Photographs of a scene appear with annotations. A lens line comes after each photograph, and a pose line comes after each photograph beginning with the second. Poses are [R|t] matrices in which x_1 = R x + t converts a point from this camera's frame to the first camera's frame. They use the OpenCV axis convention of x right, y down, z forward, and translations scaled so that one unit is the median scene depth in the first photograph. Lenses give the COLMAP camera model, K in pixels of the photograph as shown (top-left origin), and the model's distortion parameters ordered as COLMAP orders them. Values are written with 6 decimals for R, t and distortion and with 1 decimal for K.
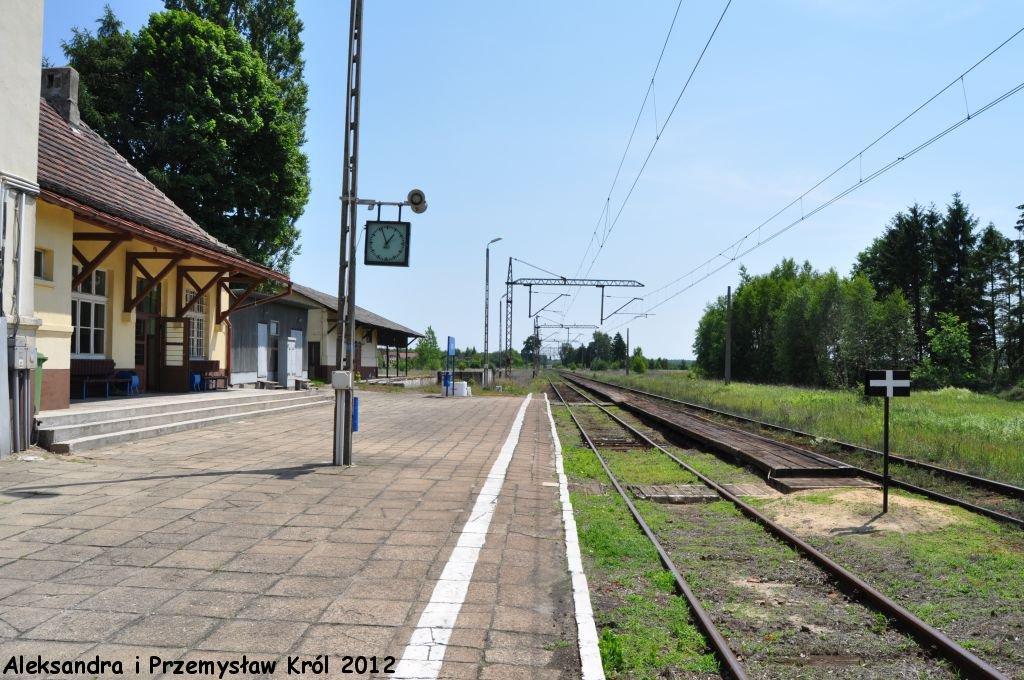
lens RADIAL K [[808.2, 0, 512.0], [0, 808.2, 340.0], [0, 0, 1]] dist [-0.079337, 0.003209]
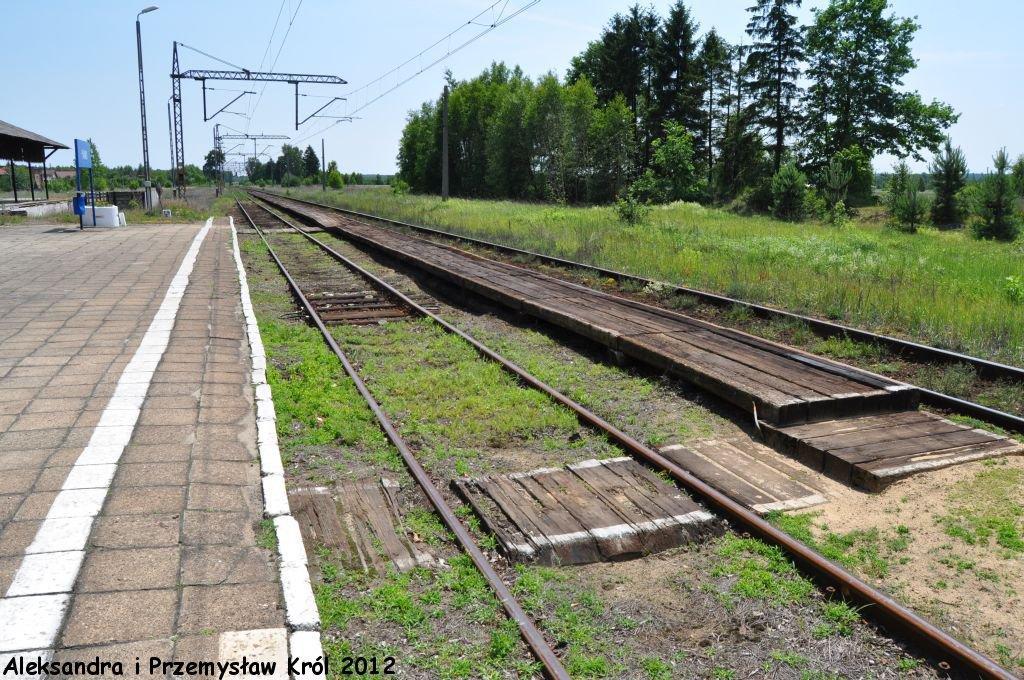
lens RADIAL K [[808.2, 0, 512.0], [0, 808.2, 340.0], [0, 0, 1]] dist [-0.079337, 0.003209]
pose [[0.930957, -0.078093, 0.356681, 0.007158], [-0.004330, 0.974431, 0.224646, 0.005153], [-0.365104, -0.210680, 0.906815, 0.128597]]
